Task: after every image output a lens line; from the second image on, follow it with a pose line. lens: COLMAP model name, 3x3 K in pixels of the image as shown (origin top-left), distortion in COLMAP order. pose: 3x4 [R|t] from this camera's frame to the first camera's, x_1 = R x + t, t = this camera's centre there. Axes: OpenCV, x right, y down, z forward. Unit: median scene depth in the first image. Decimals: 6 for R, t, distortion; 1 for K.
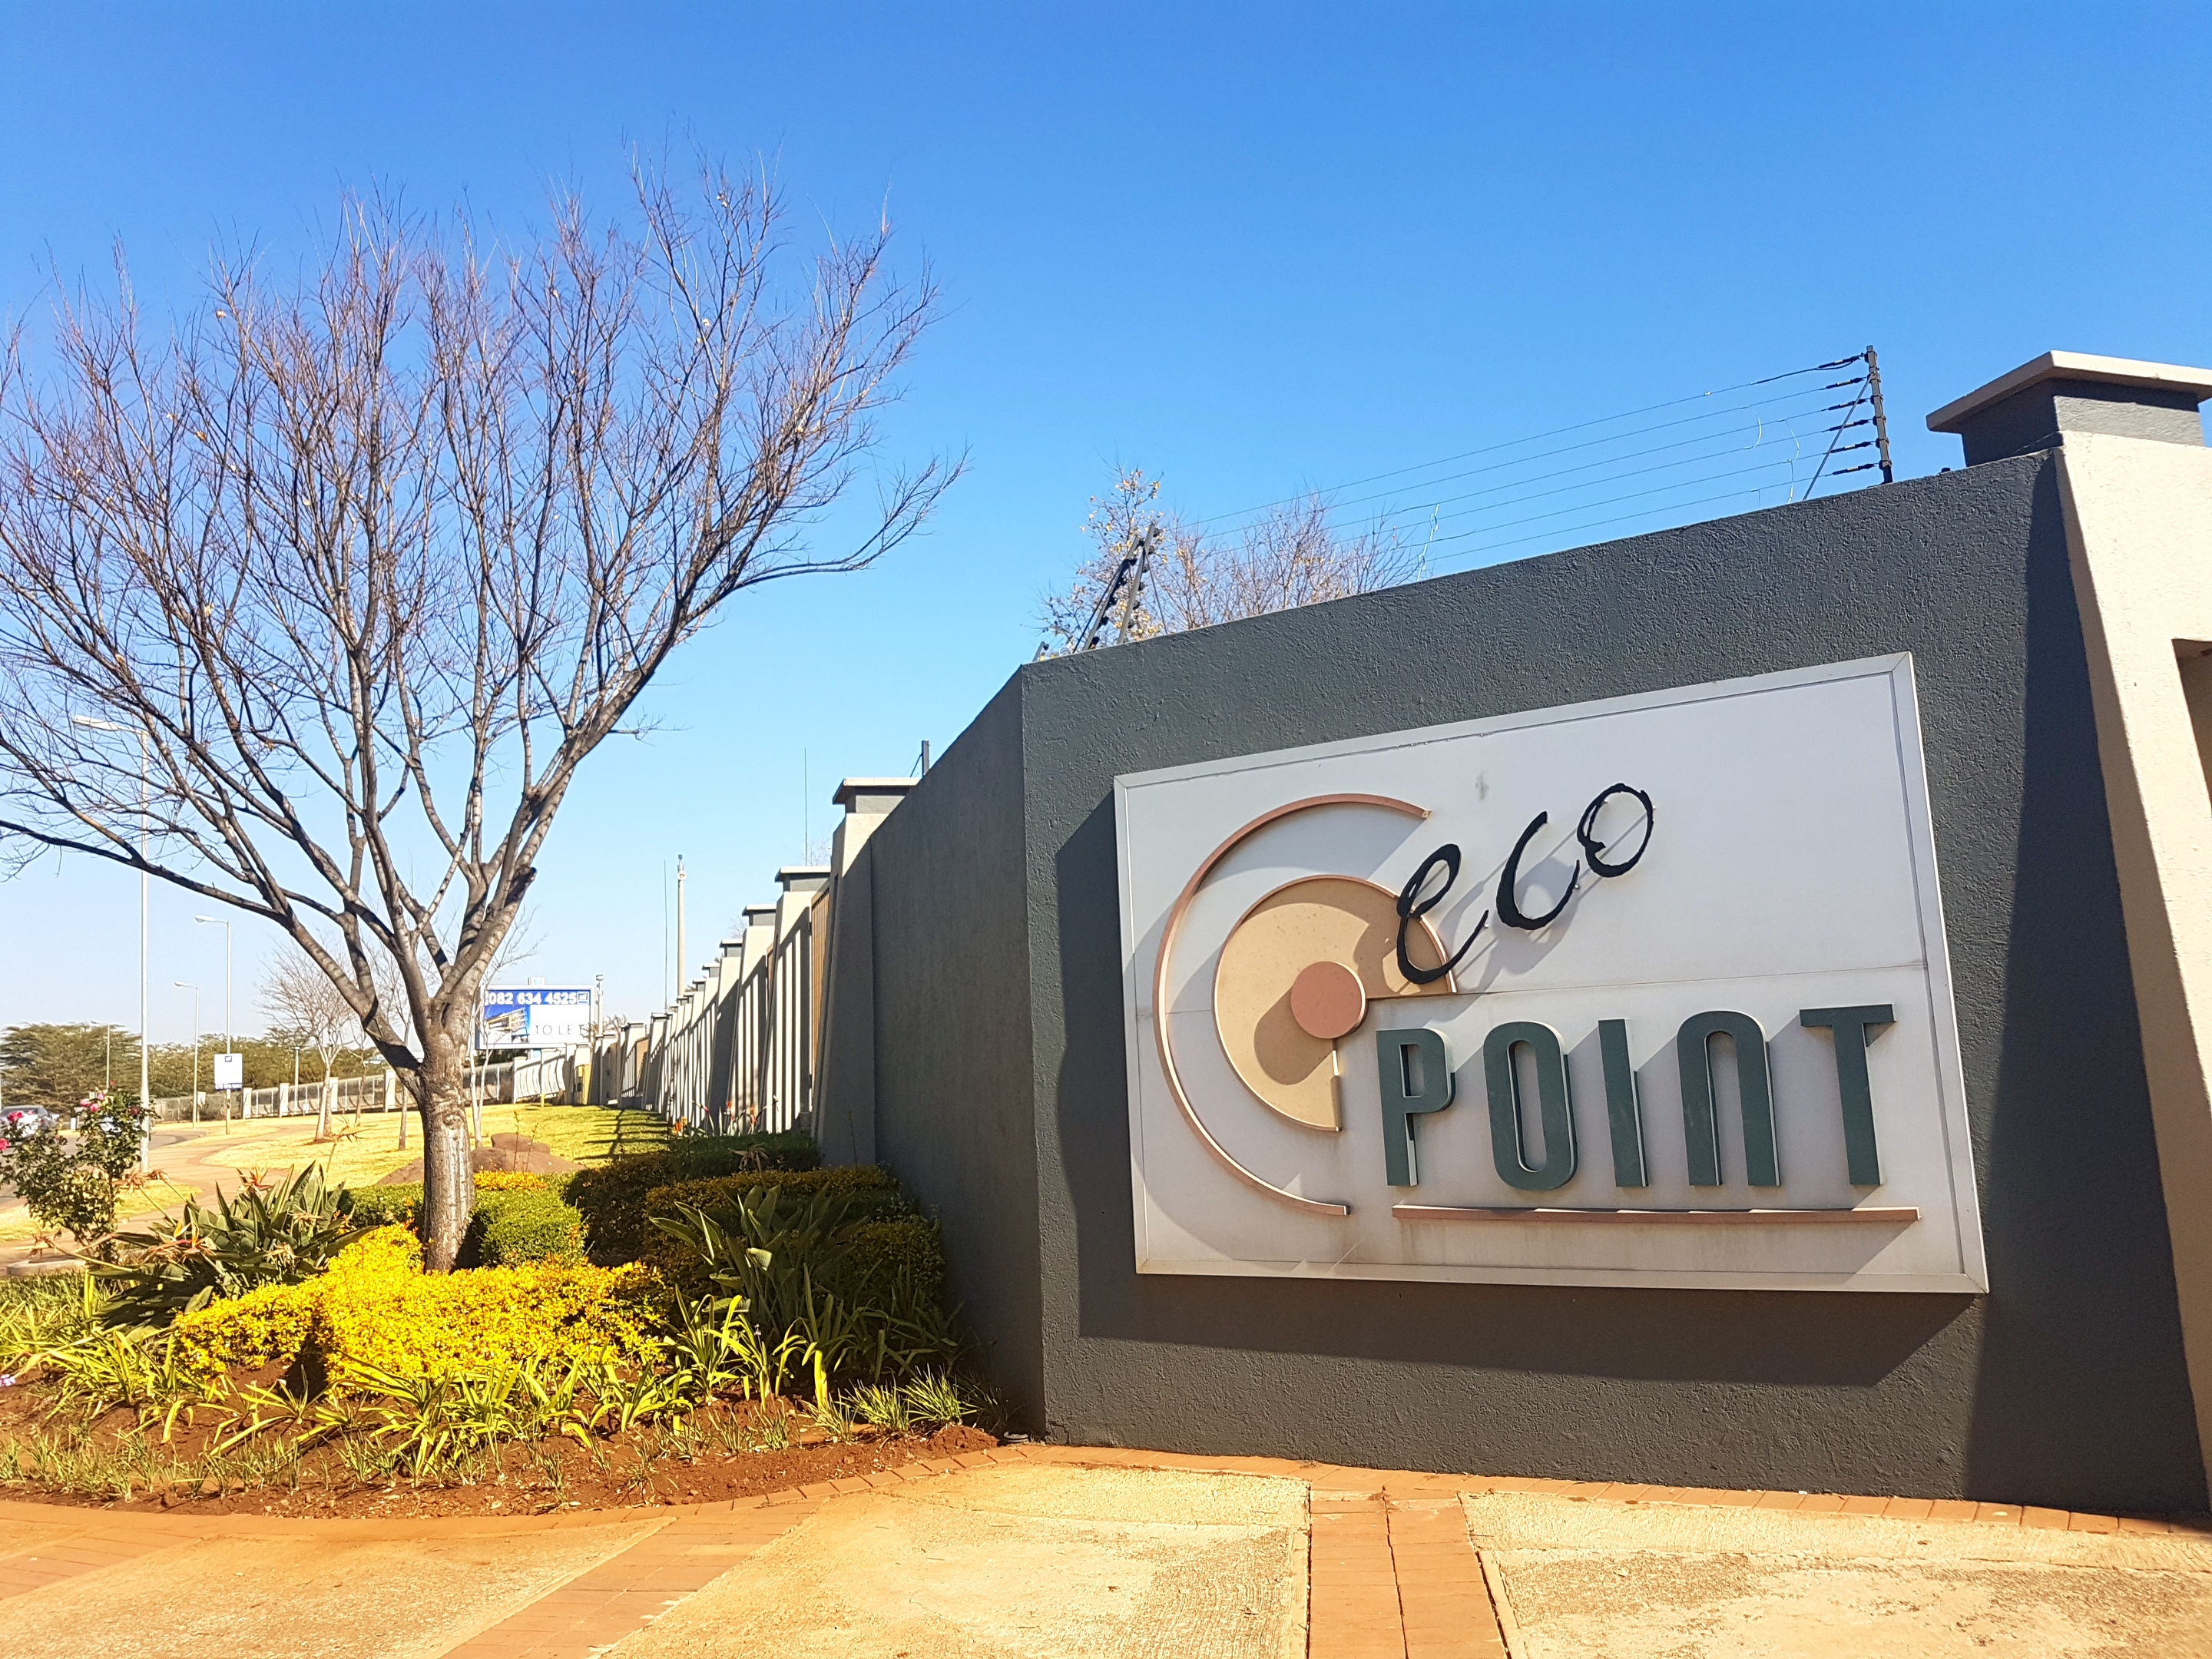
lens RADIAL K [[1707.2, 0, 1106.0], [0, 1707.2, 829.5], [0, 0, 1]] dist [0.099719, -0.152659]
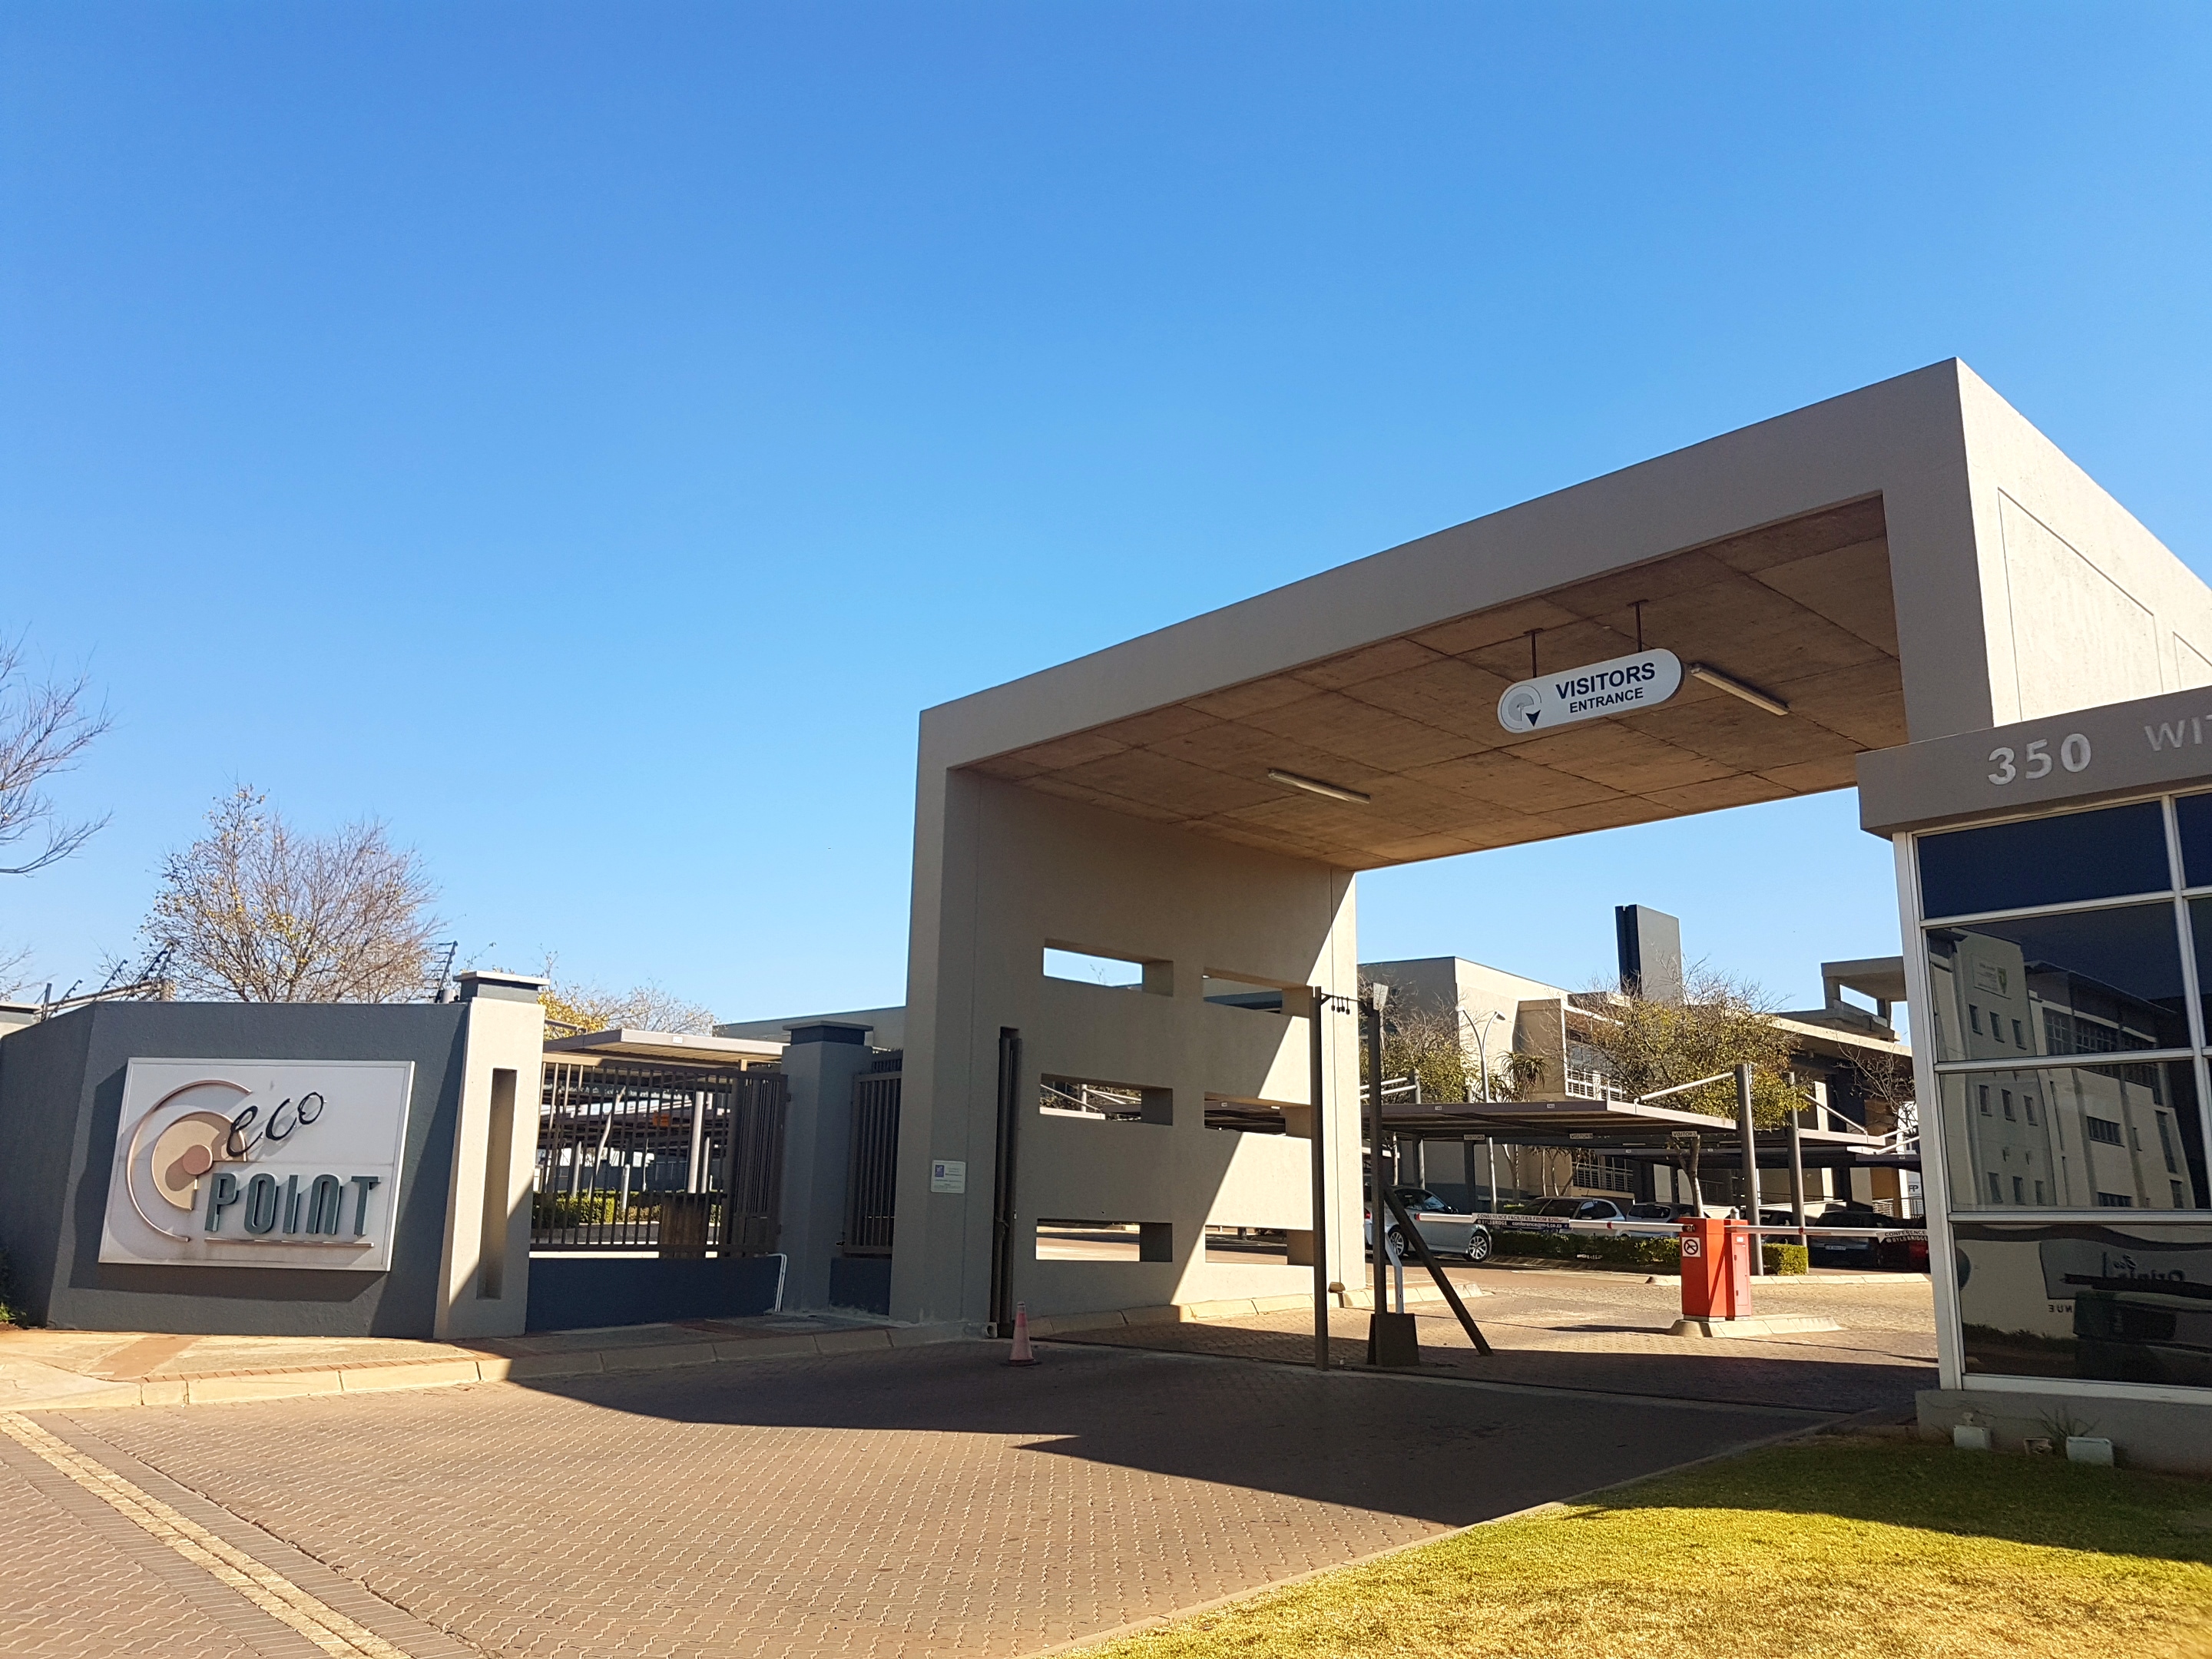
lens RADIAL K [[1707.2, 0, 1106.0], [0, 1707.2, 829.5], [0, 0, 1]] dist [0.099719, -0.152659]
pose [[0.899314, 0.157610, 0.407914, 0.227729], [-0.126465, 0.986670, -0.102418, -0.317010], [-0.418618, 0.040519, 0.907258, -2.104146]]
